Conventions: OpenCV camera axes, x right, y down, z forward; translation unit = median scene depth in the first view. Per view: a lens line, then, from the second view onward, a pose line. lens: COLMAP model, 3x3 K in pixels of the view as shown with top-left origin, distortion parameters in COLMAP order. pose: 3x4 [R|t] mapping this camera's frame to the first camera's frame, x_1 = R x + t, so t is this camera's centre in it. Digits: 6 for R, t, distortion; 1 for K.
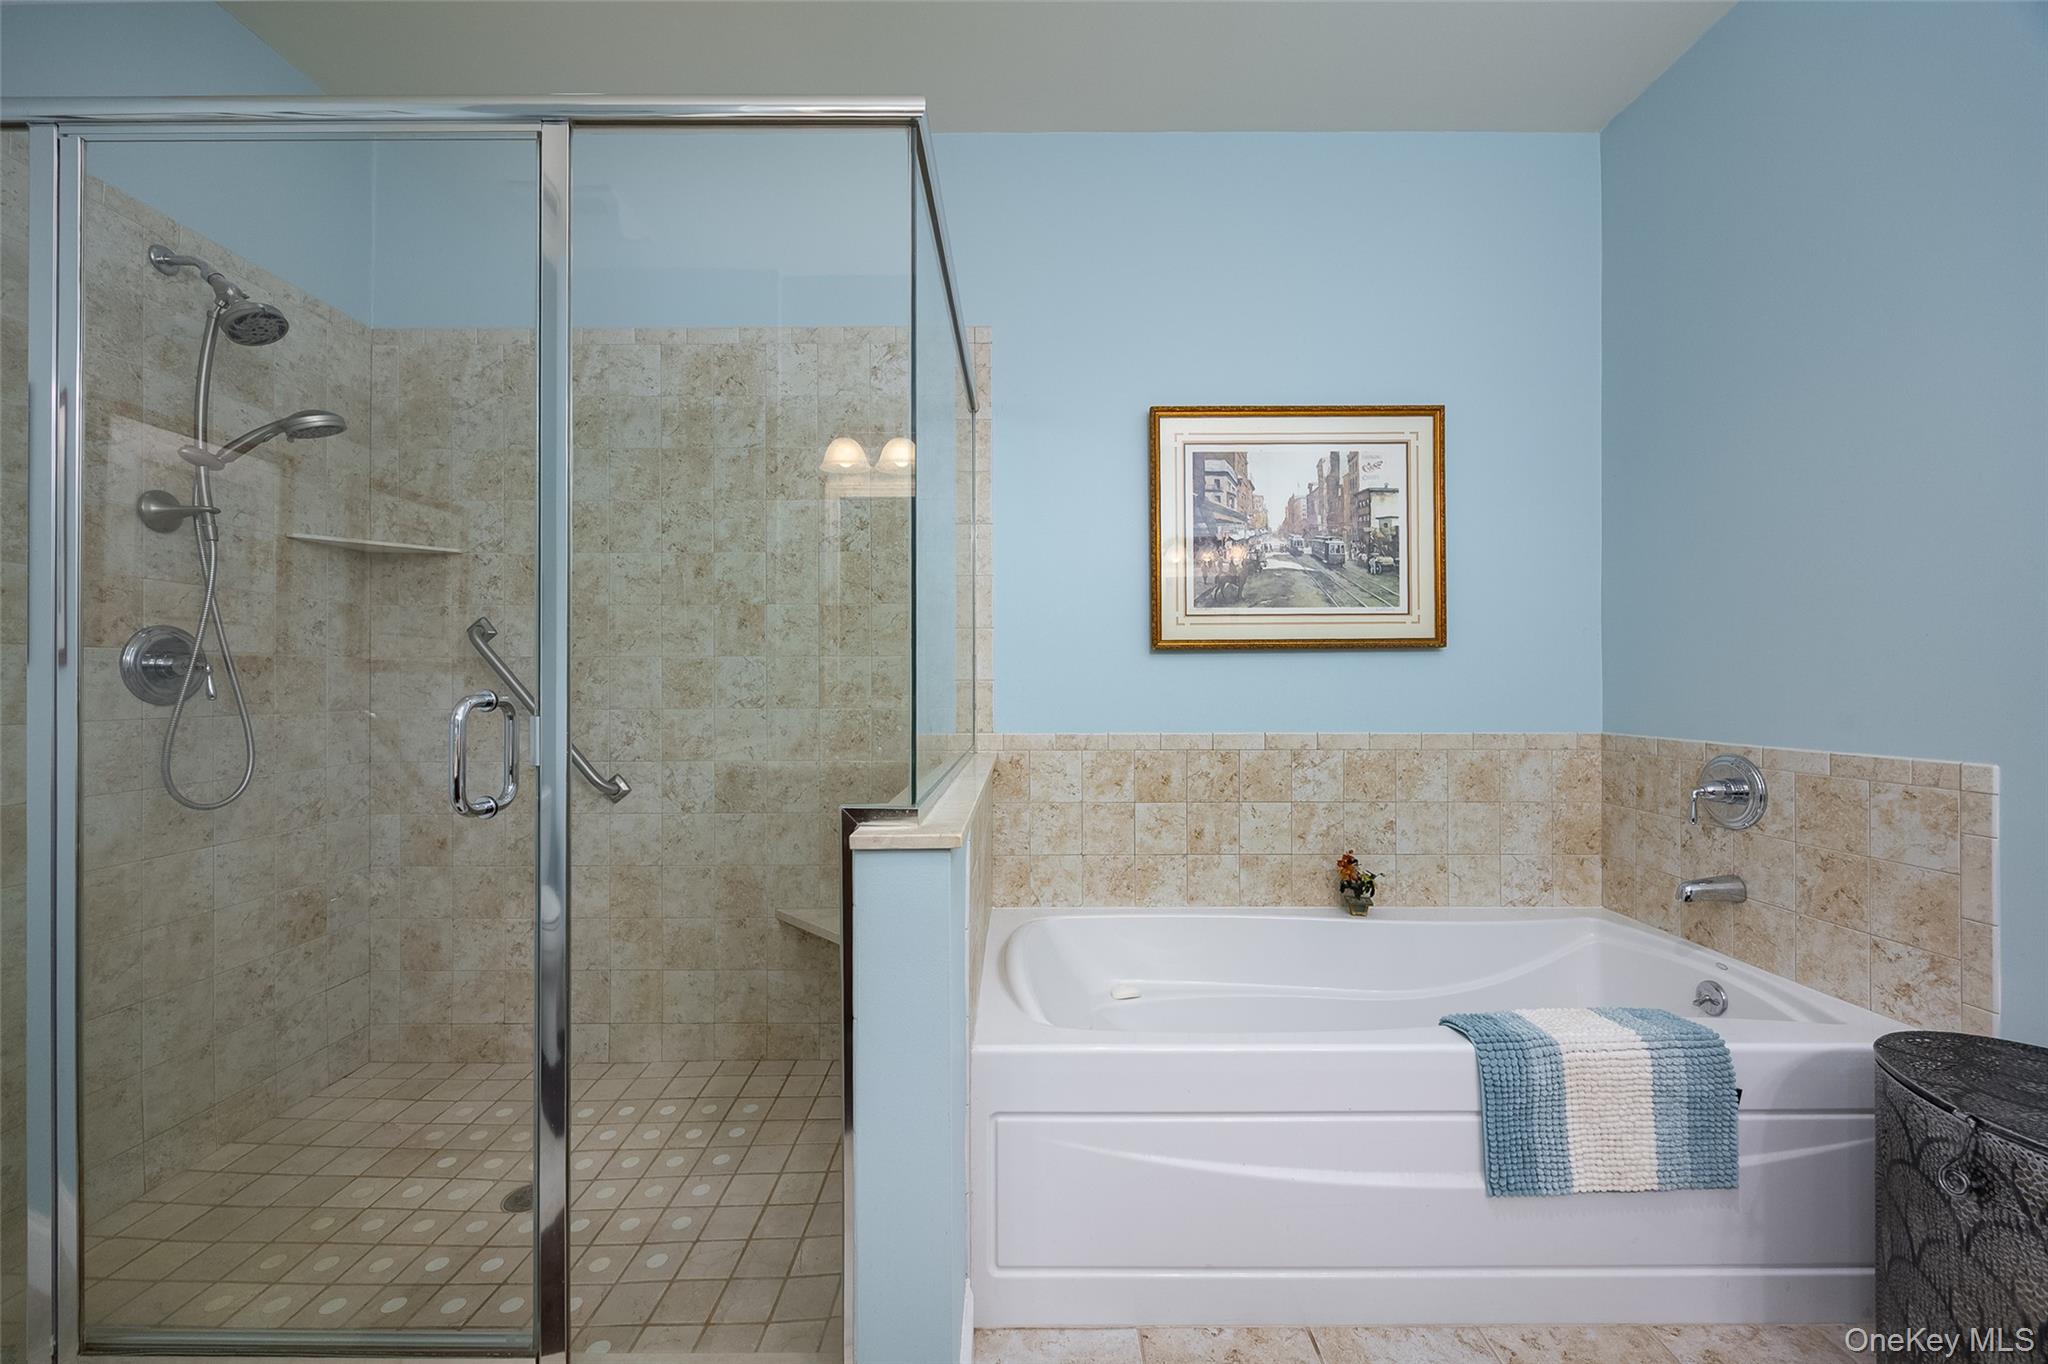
lens RADIAL K [[807.3, 0, 1027.2], [0, 807.3, 683.2], [0, 0, 1]] dist [0.000104, -0.000147]
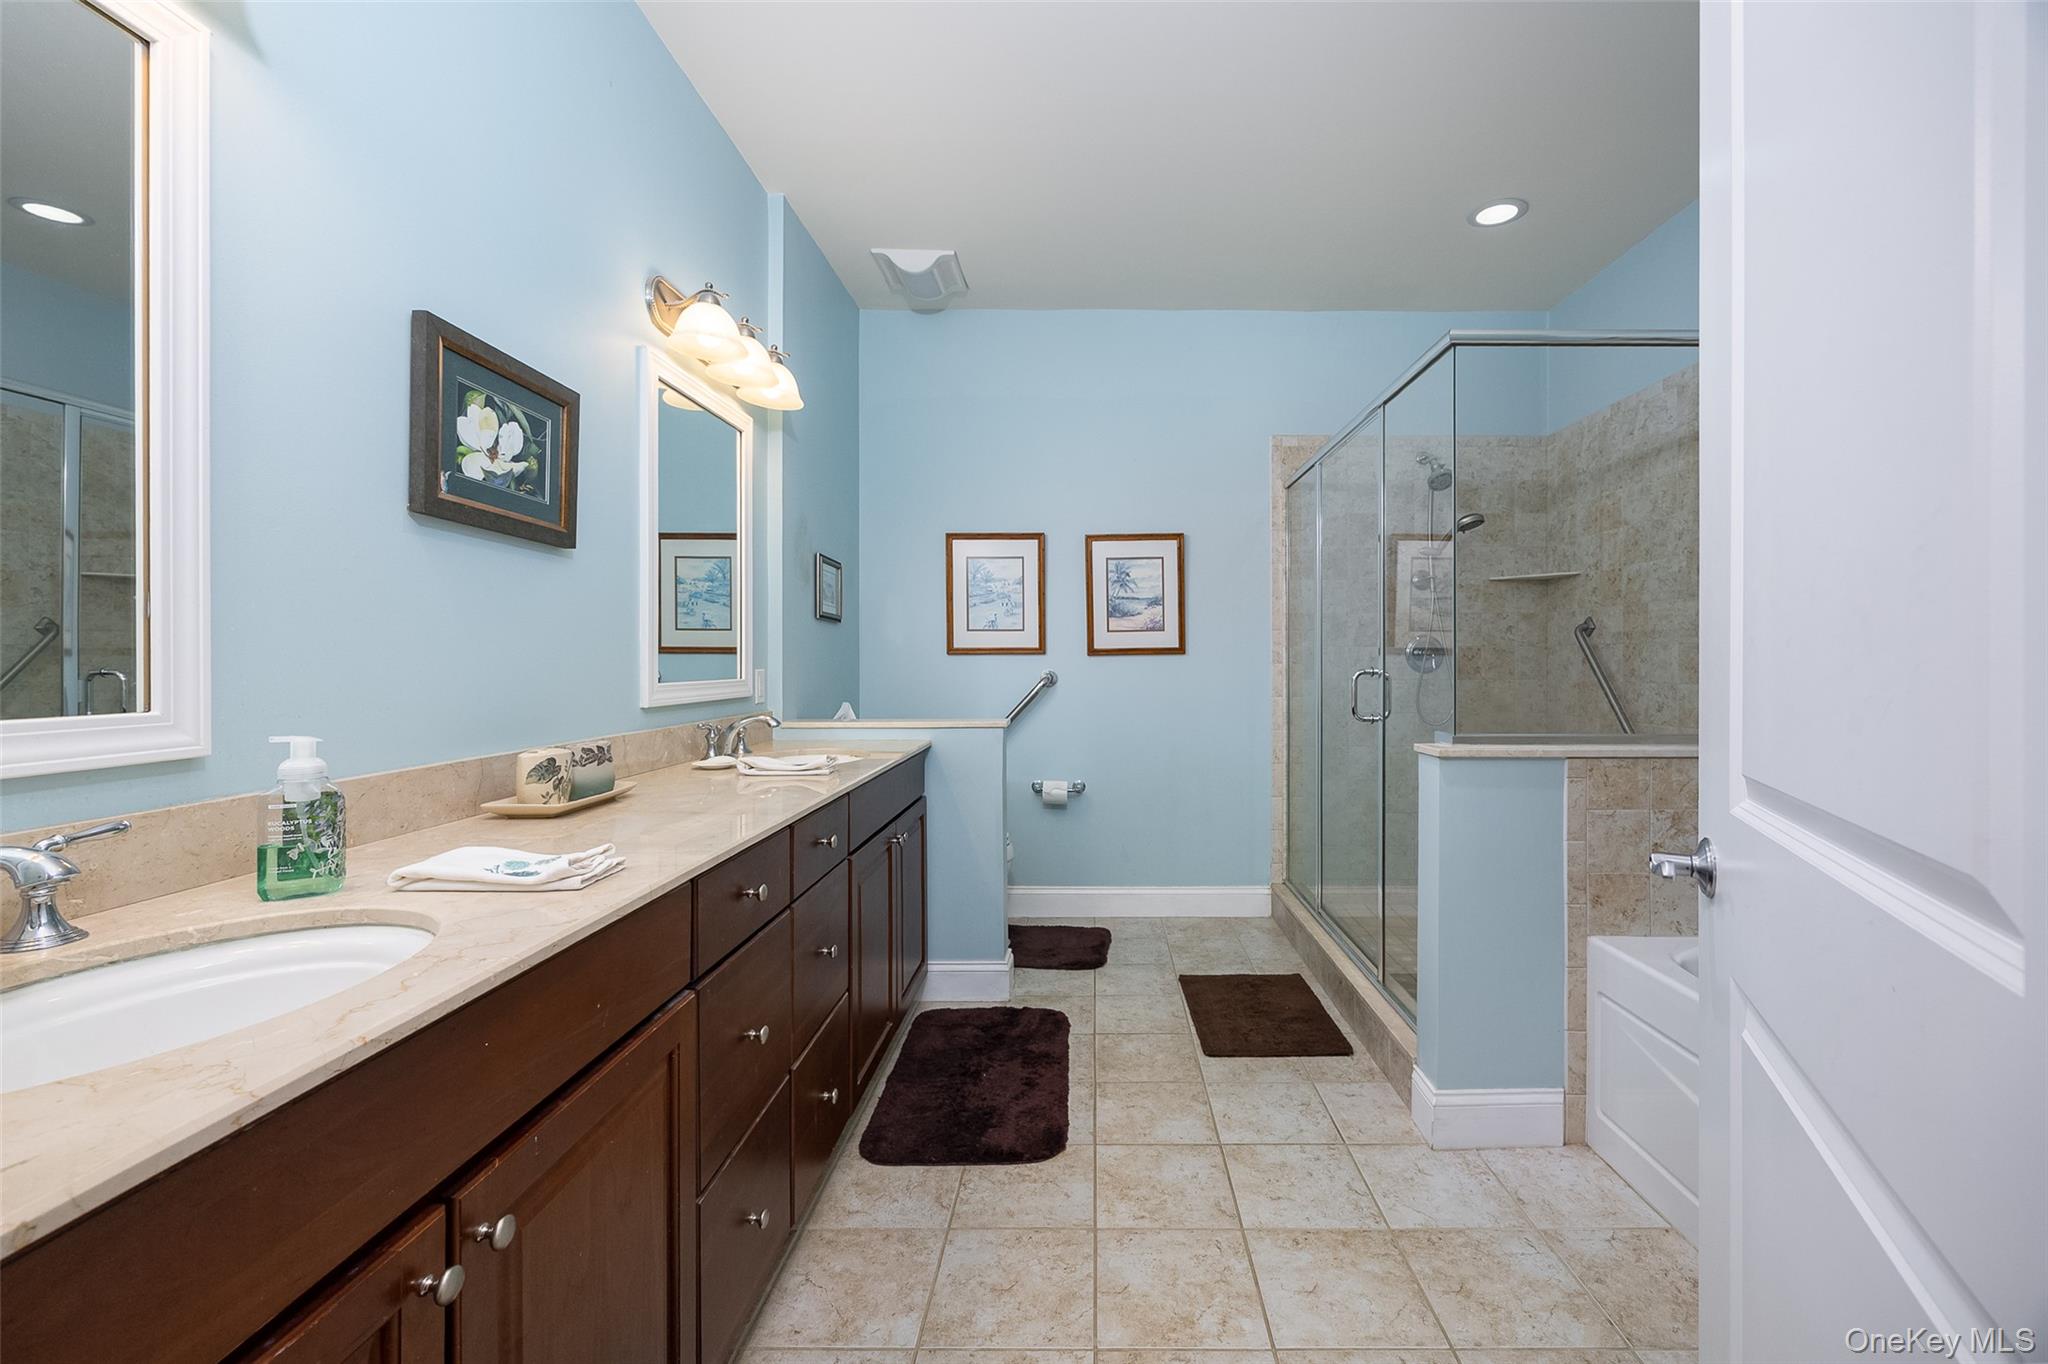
lens RADIAL K [[807.3, 0, 1024.8], [0, 807.3, 665.0], [0, 0, 1]] dist [0.000104, -0.000147]
pose [[-0.075306, 0.006650, -0.997138, 0.840366], [0.004573, 0.999970, 0.006323, -0.009139], [0.997150, -0.004083, -0.075334, 0.105079]]
